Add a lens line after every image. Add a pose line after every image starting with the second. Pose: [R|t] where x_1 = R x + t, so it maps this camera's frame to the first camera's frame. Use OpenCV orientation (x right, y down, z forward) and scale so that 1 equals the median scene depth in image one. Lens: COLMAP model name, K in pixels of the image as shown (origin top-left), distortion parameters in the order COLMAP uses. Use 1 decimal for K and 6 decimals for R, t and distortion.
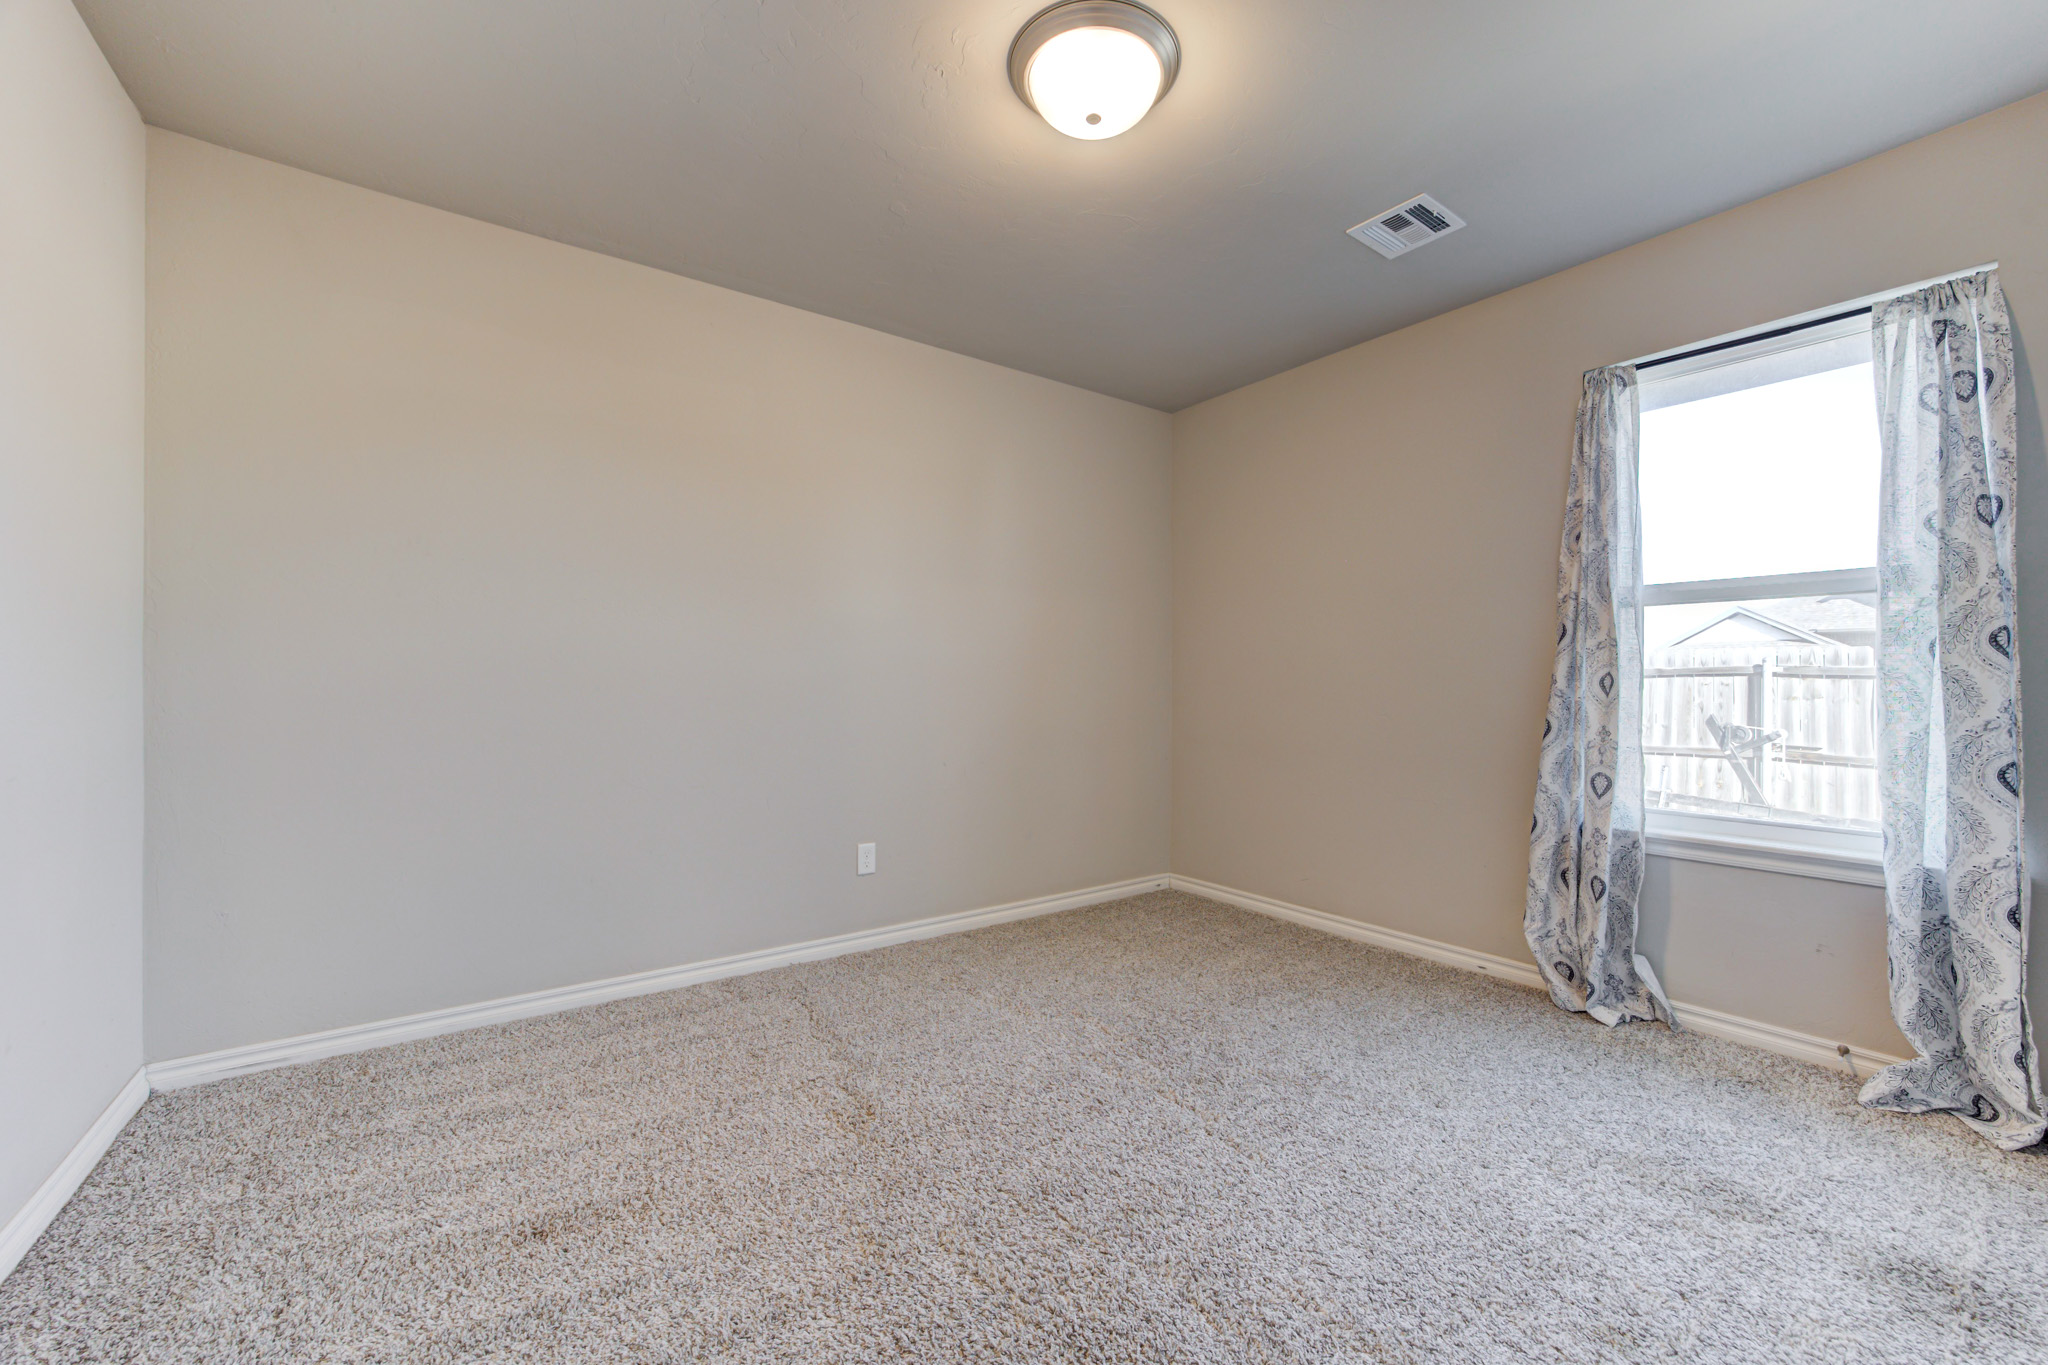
lens RADIAL K [[806.0, 0, 1048.7], [0, 806.0, 692.1], [0, 0, 1]] dist [-0.042507, 0.014434]
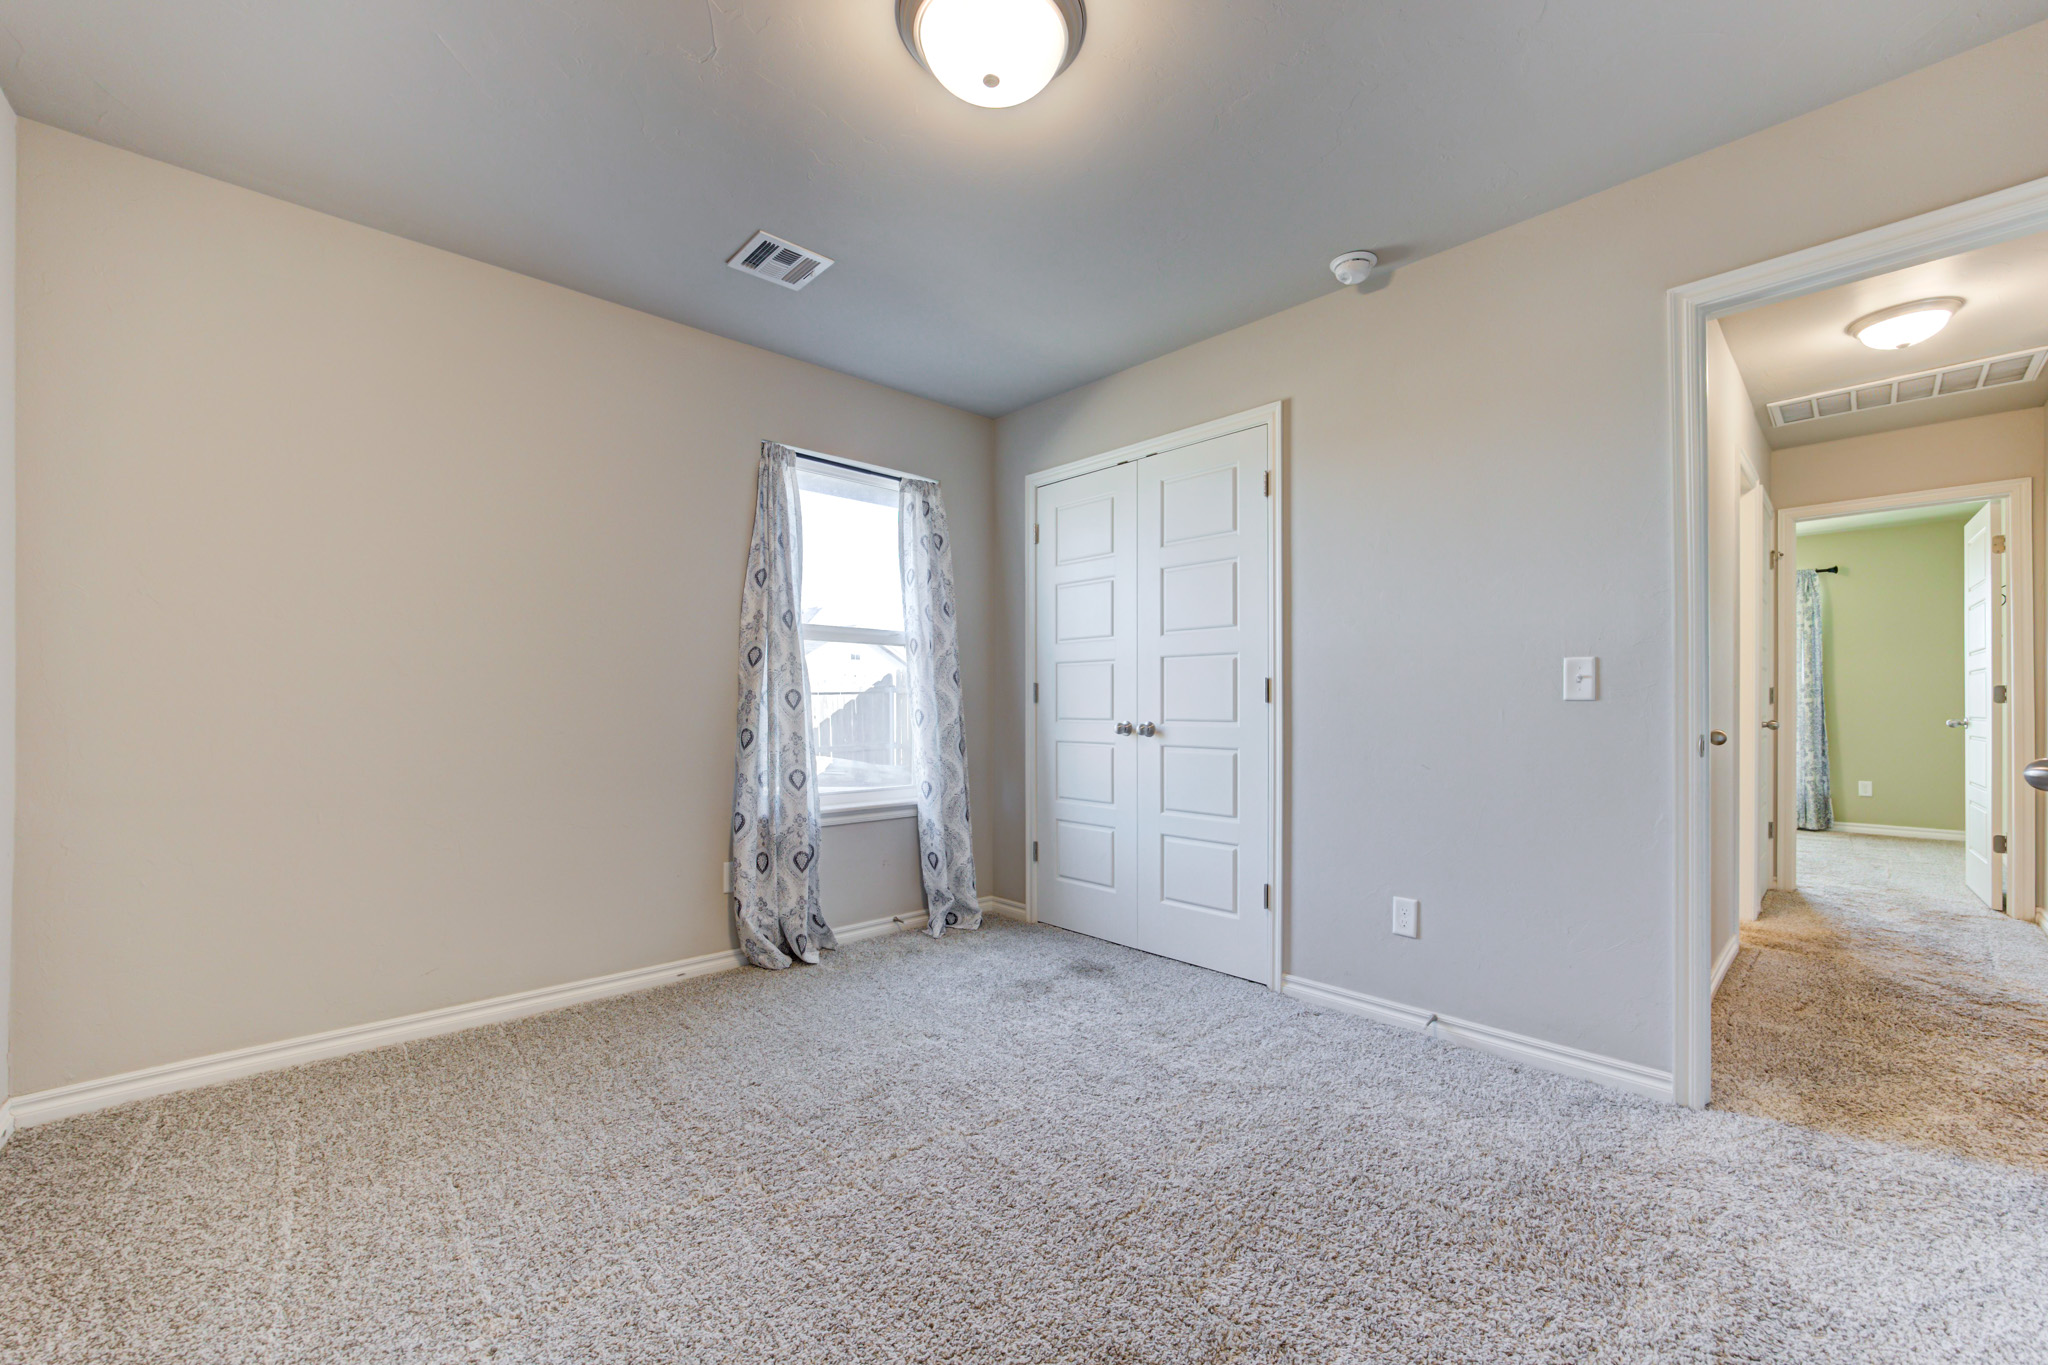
lens RADIAL K [[806.0, 0, 1048.7], [0, 806.0, 692.1], [0, 0, 1]] dist [-0.042507, 0.014434]
pose [[-0.123556, 0.002673, 0.992334, -0.697099], [-0.004131, 0.999986, -0.003208, -0.021287], [-0.992329, -0.004496, -0.123544, 0.862916]]
